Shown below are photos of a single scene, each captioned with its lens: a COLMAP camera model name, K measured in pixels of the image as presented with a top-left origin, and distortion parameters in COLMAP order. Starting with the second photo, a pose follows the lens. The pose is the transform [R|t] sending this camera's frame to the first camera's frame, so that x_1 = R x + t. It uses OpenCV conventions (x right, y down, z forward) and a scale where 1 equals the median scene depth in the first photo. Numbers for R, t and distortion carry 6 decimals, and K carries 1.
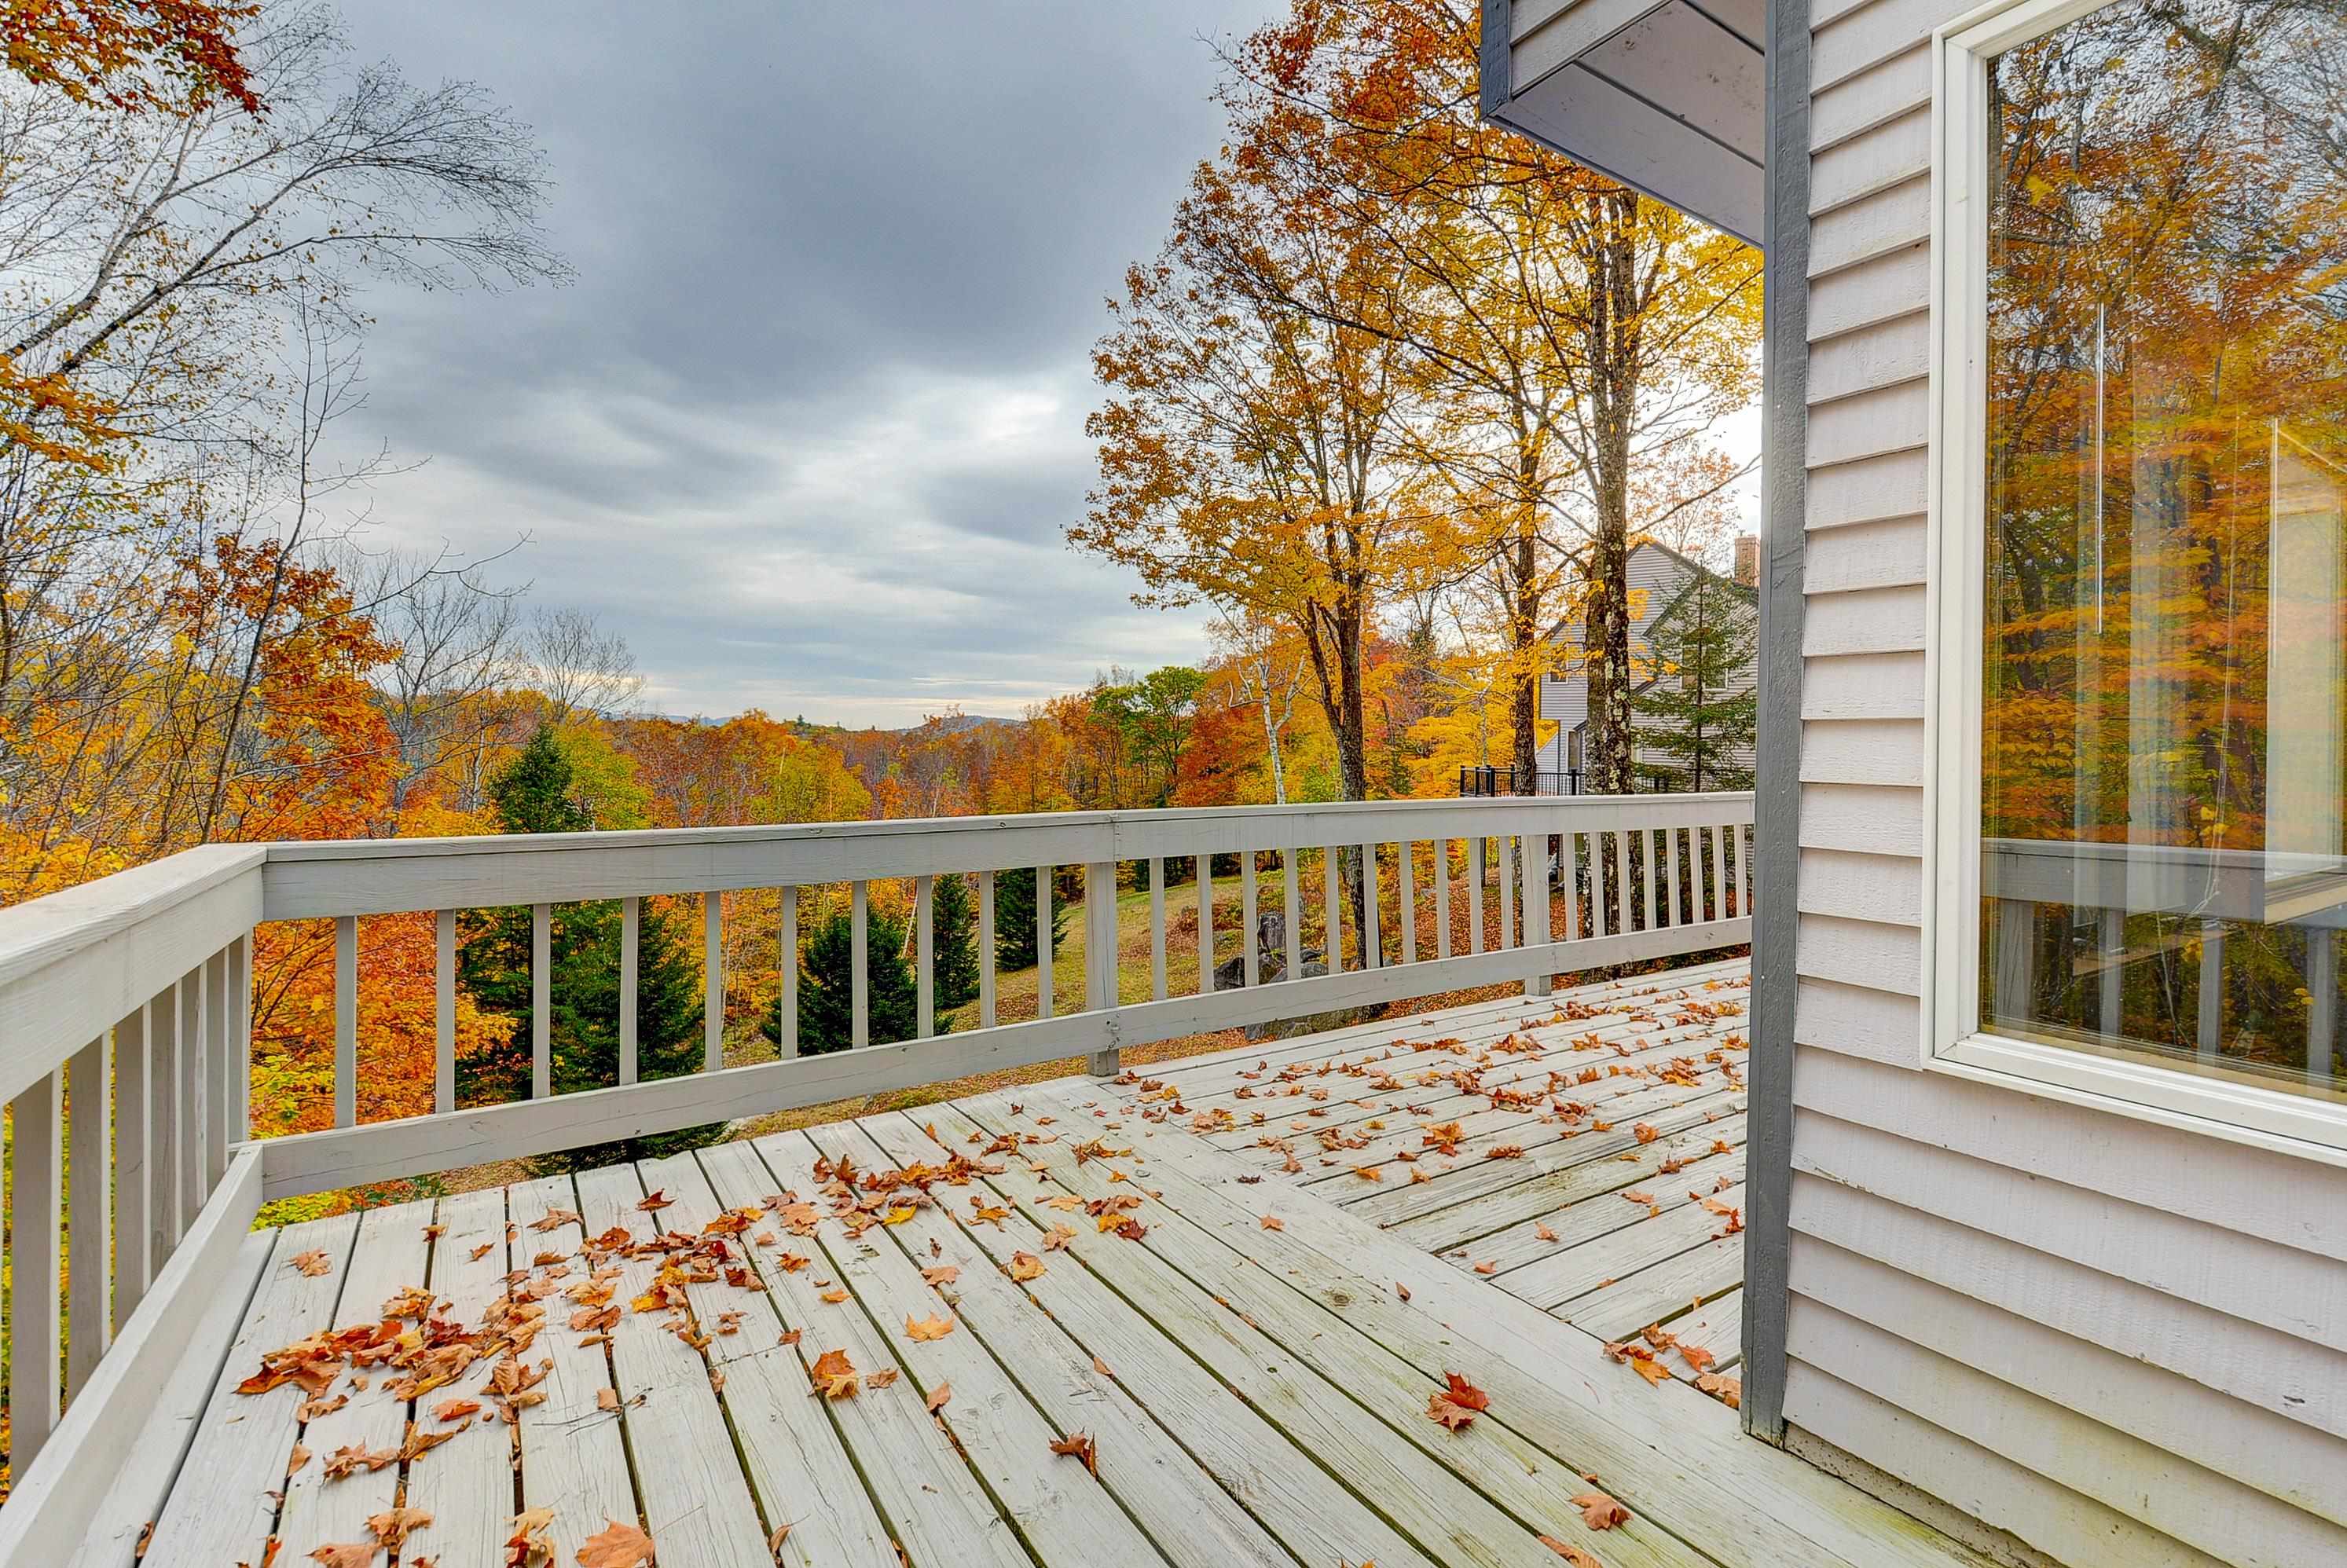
lens RADIAL K [[1010.6, 0, 1164.7], [0, 1010.6, 765.0], [0, 0, 1]] dist [0.000498, -0.004858]
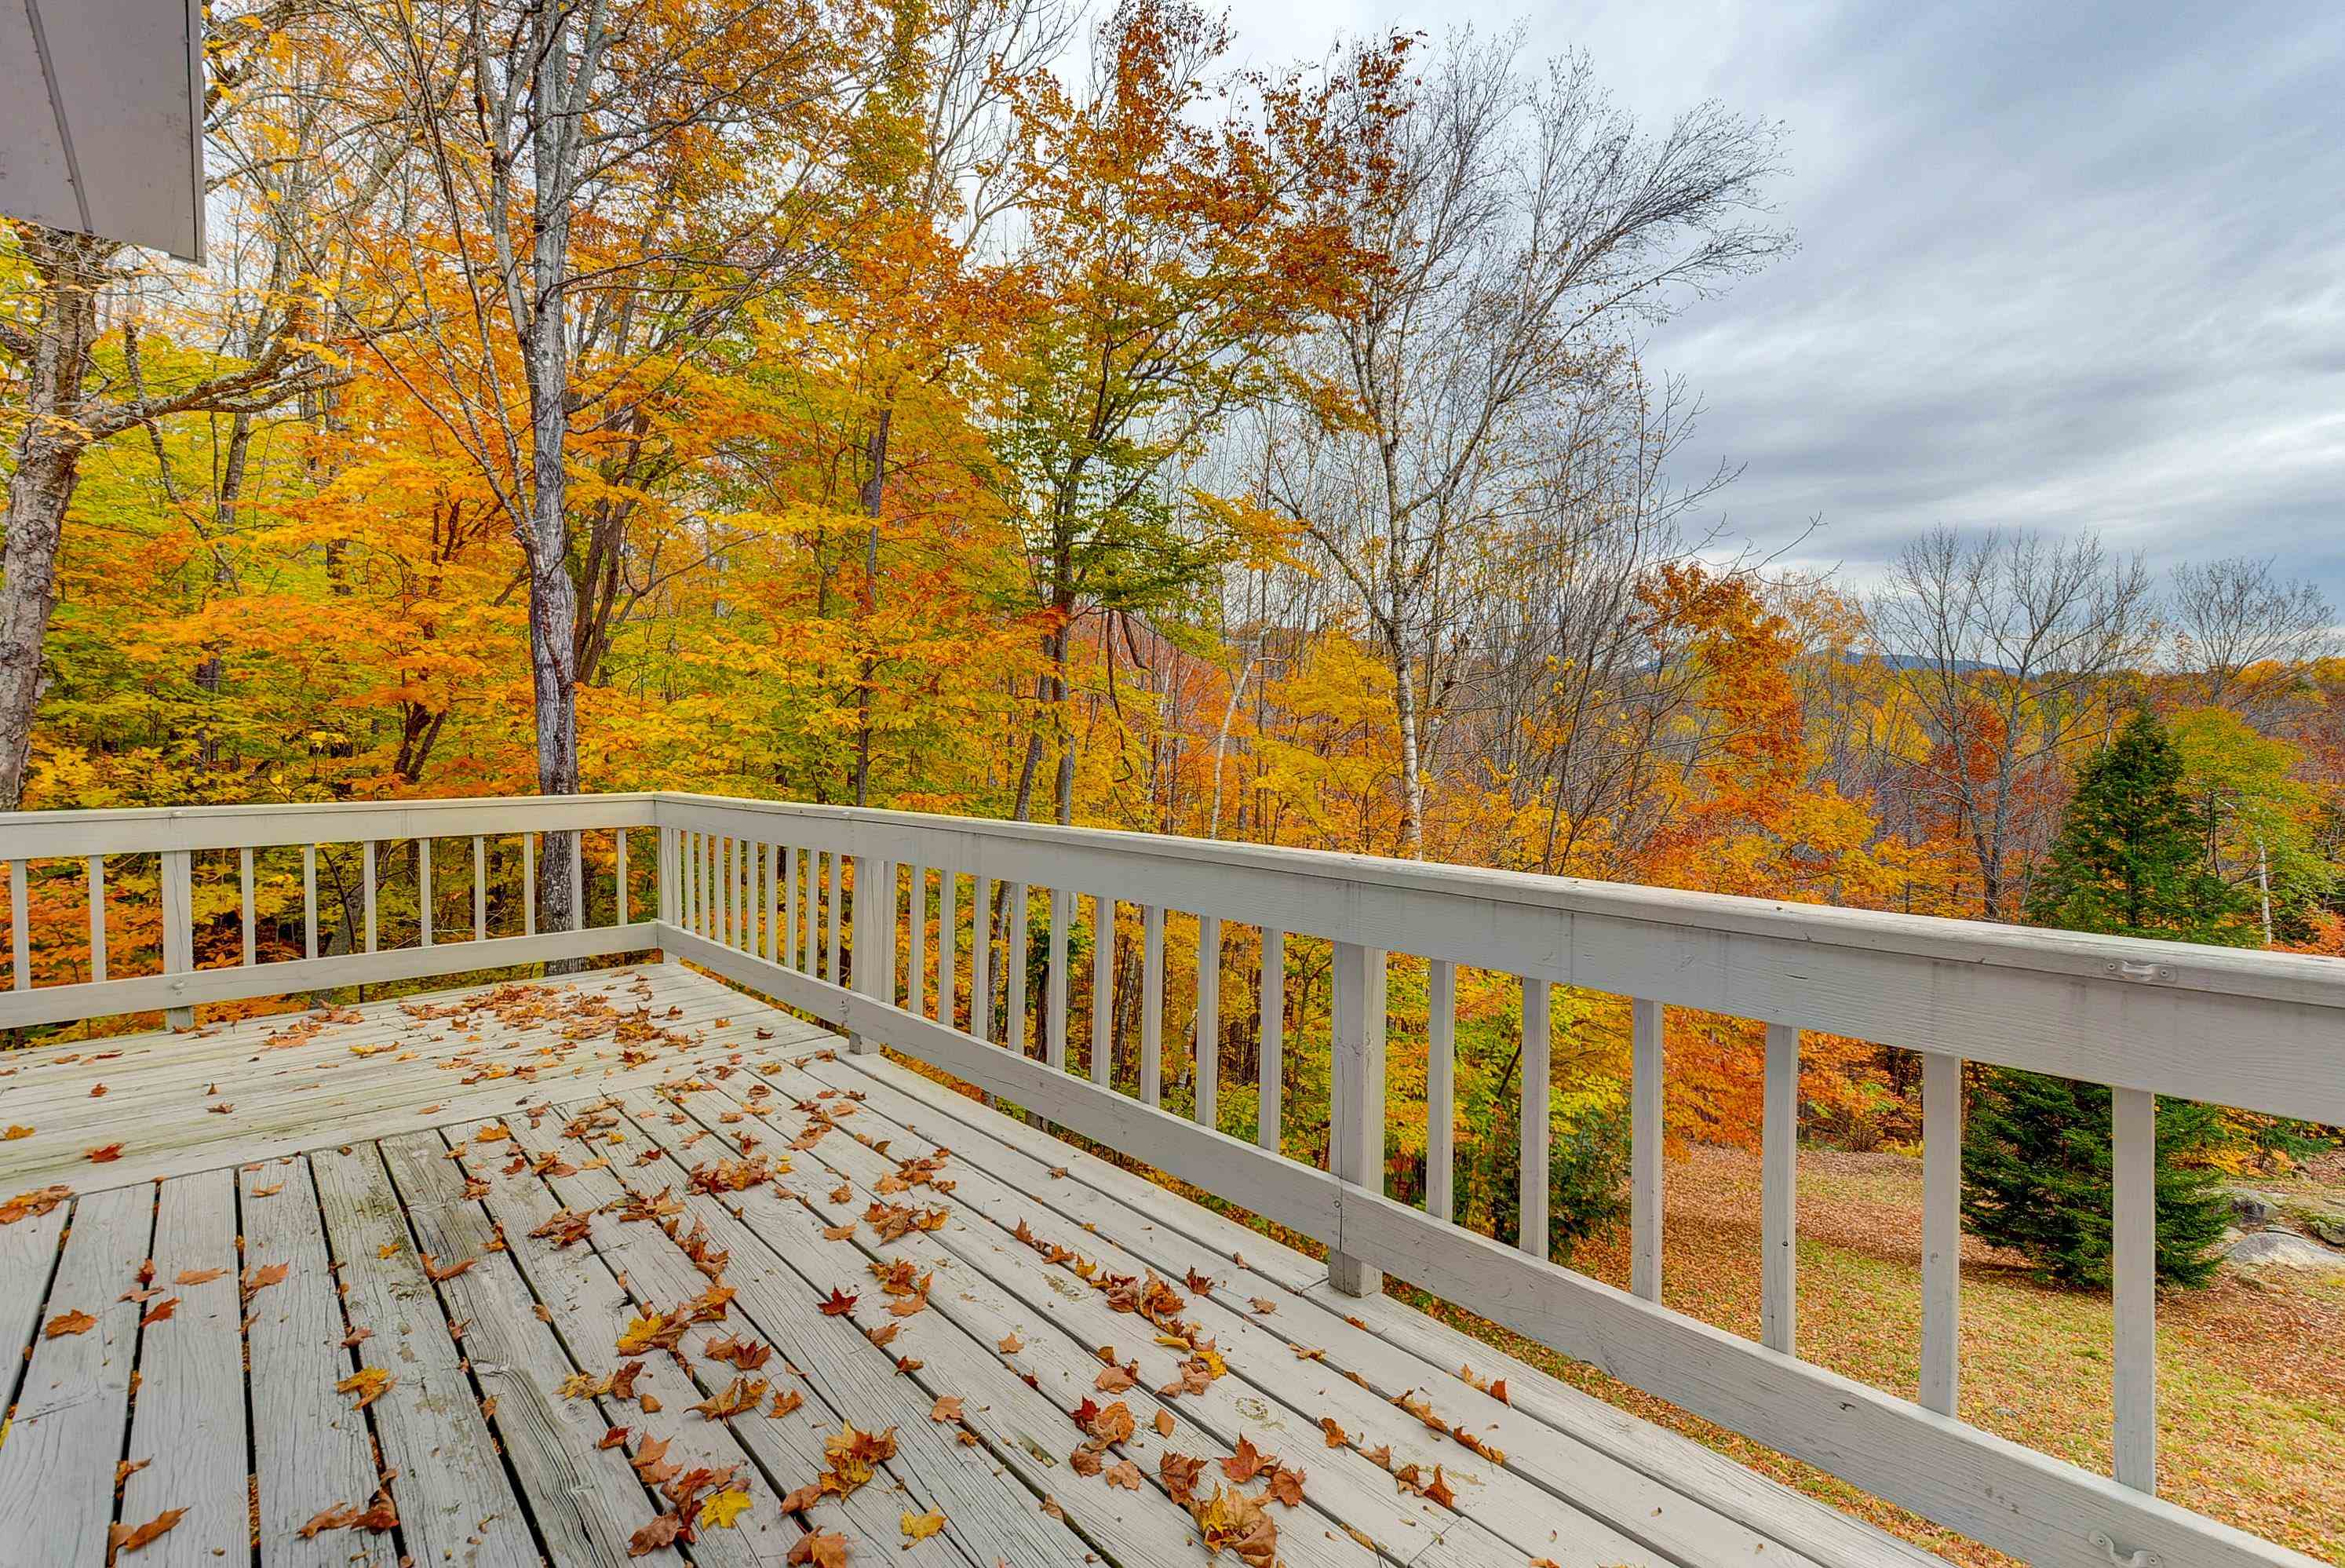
lens RADIAL K [[1002.0, 0, 1172.5], [0, 1002.0, 784.0], [0, 0, 1]] dist [-0.008915, -0.000363]
pose [[0.211965, 0.035029, -0.976649, 0.107585], [-0.003769, 0.999379, 0.035026, -0.001853], [0.977270, -0.003743, 0.211966, 0.113582]]
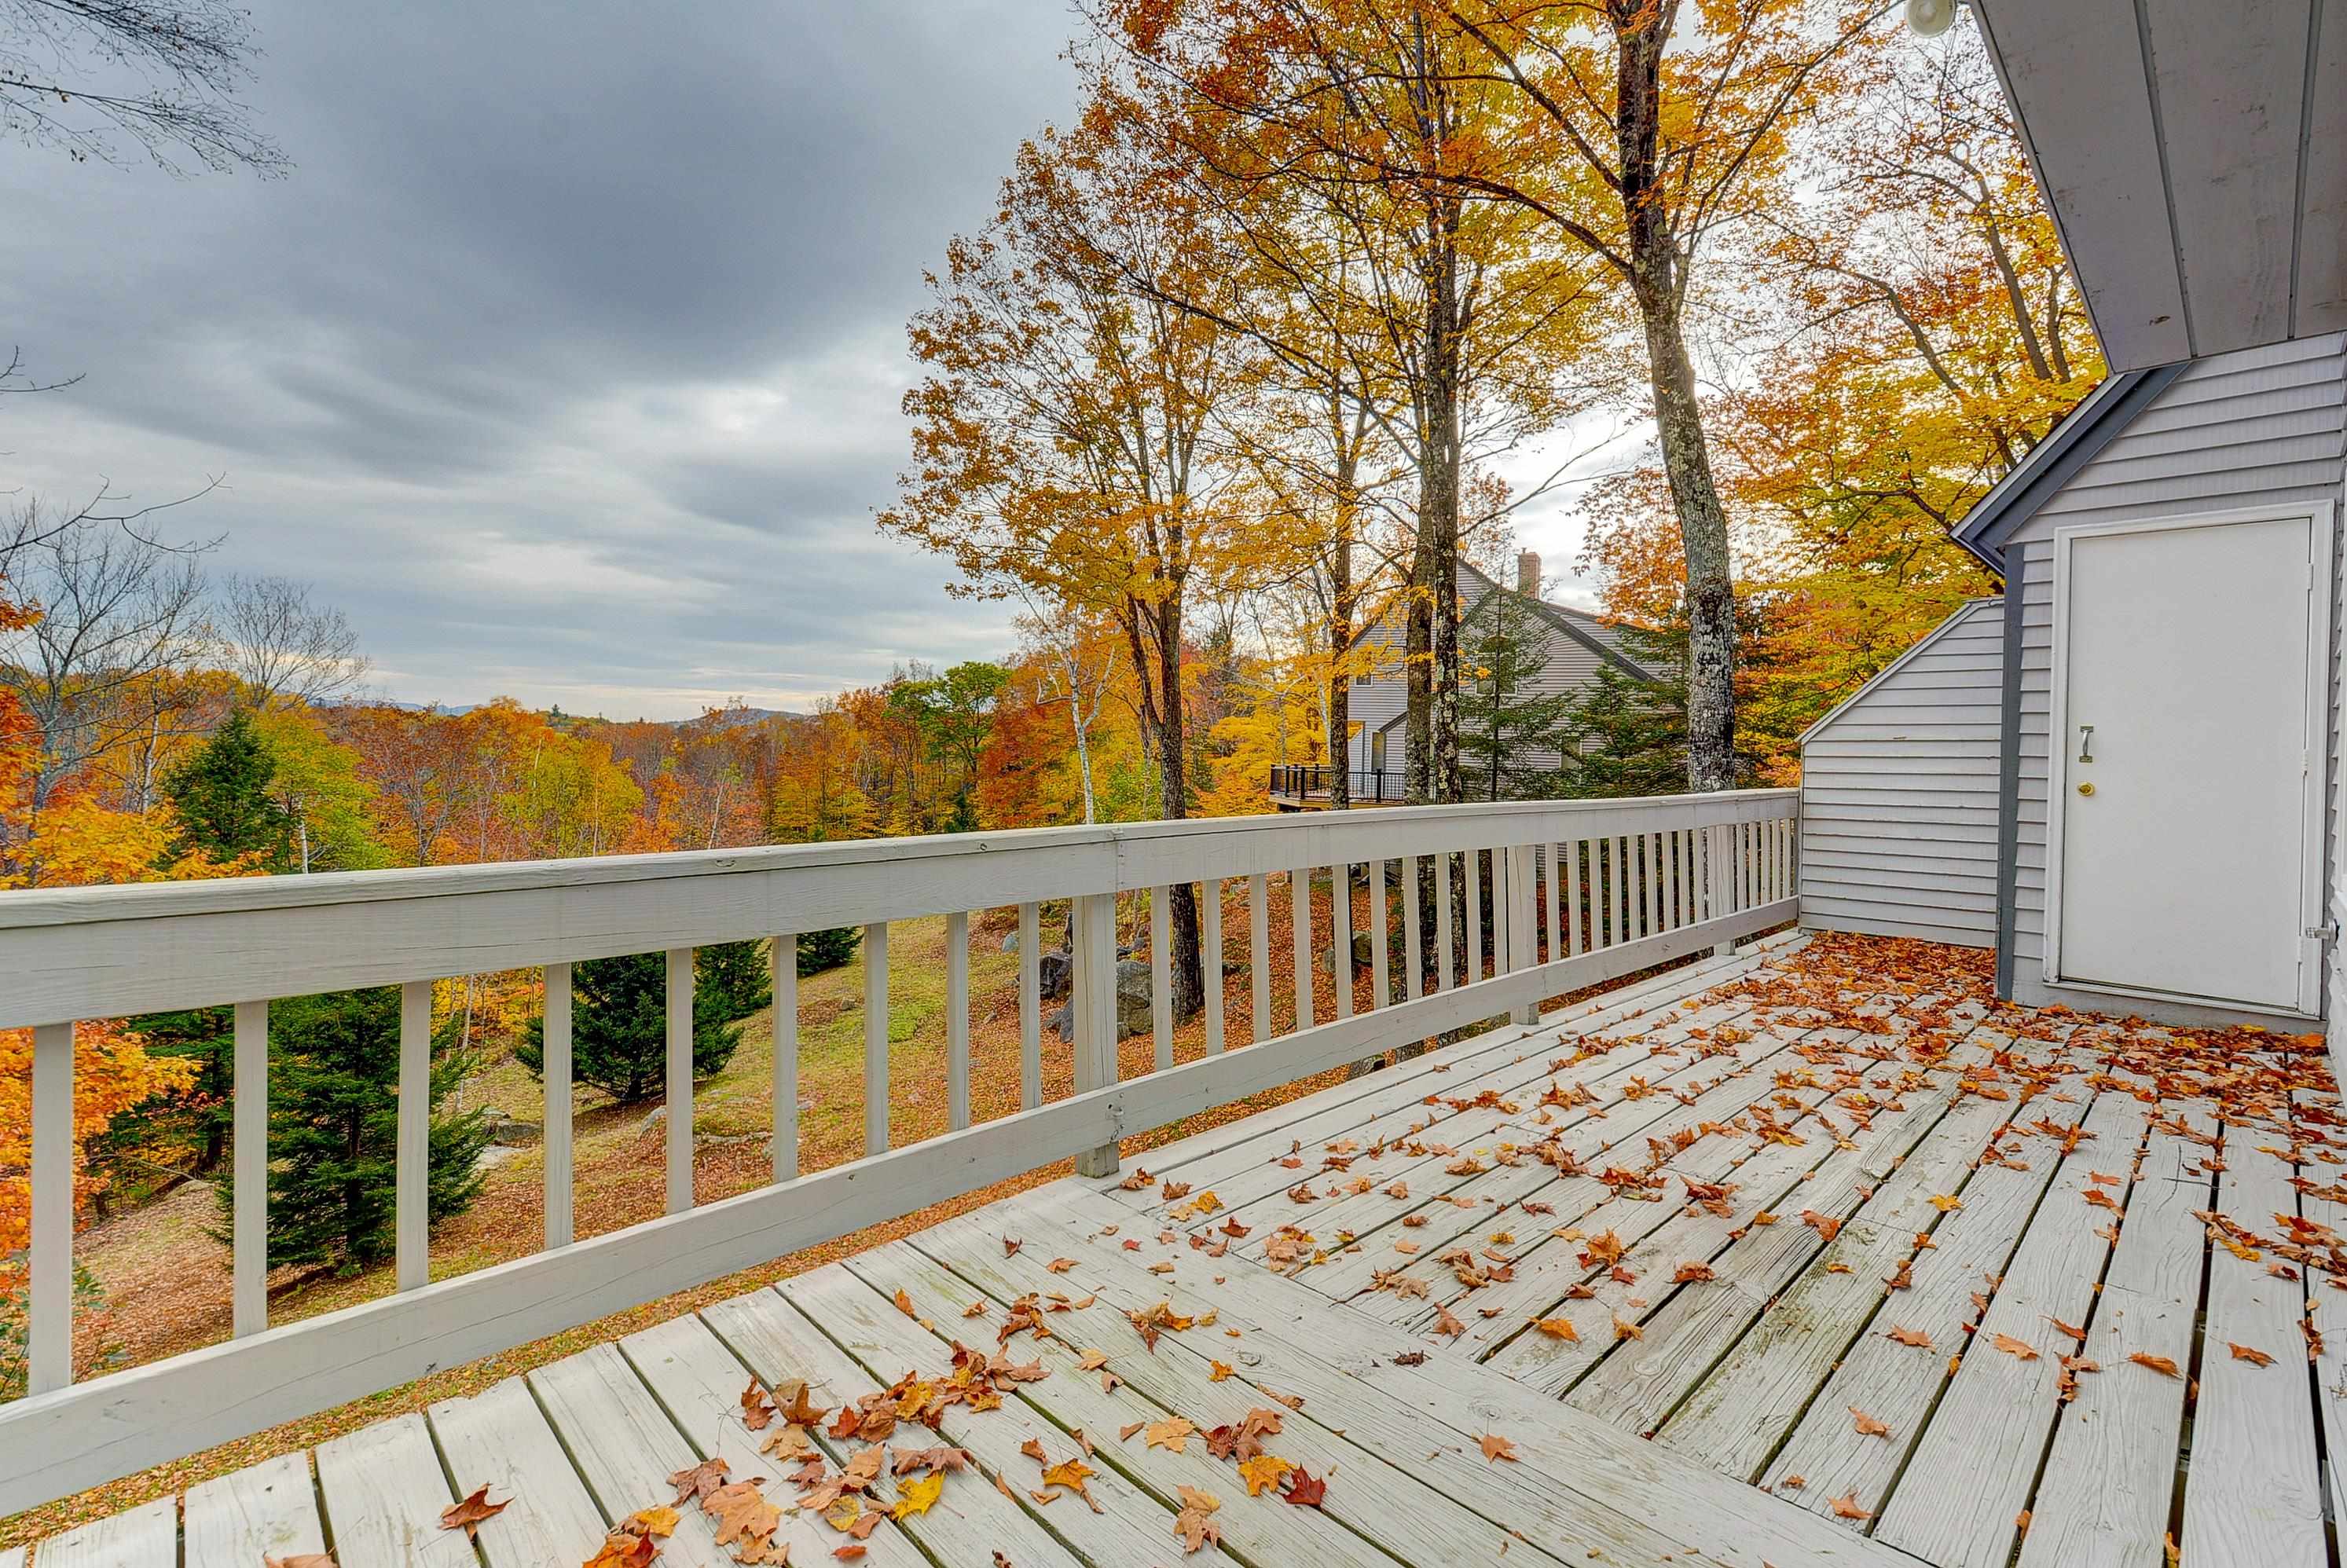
lens RADIAL K [[1010.6, 0, 1164.7], [0, 1010.6, 765.0], [0, 0, 1]] dist [0.000498, -0.004858]
pose [[0.981561, 0.006544, 0.191037, -0.016310], [-0.007003, 0.999974, 0.001727, -0.000120], [-0.191021, -0.003033, 0.981581, 0.025615]]
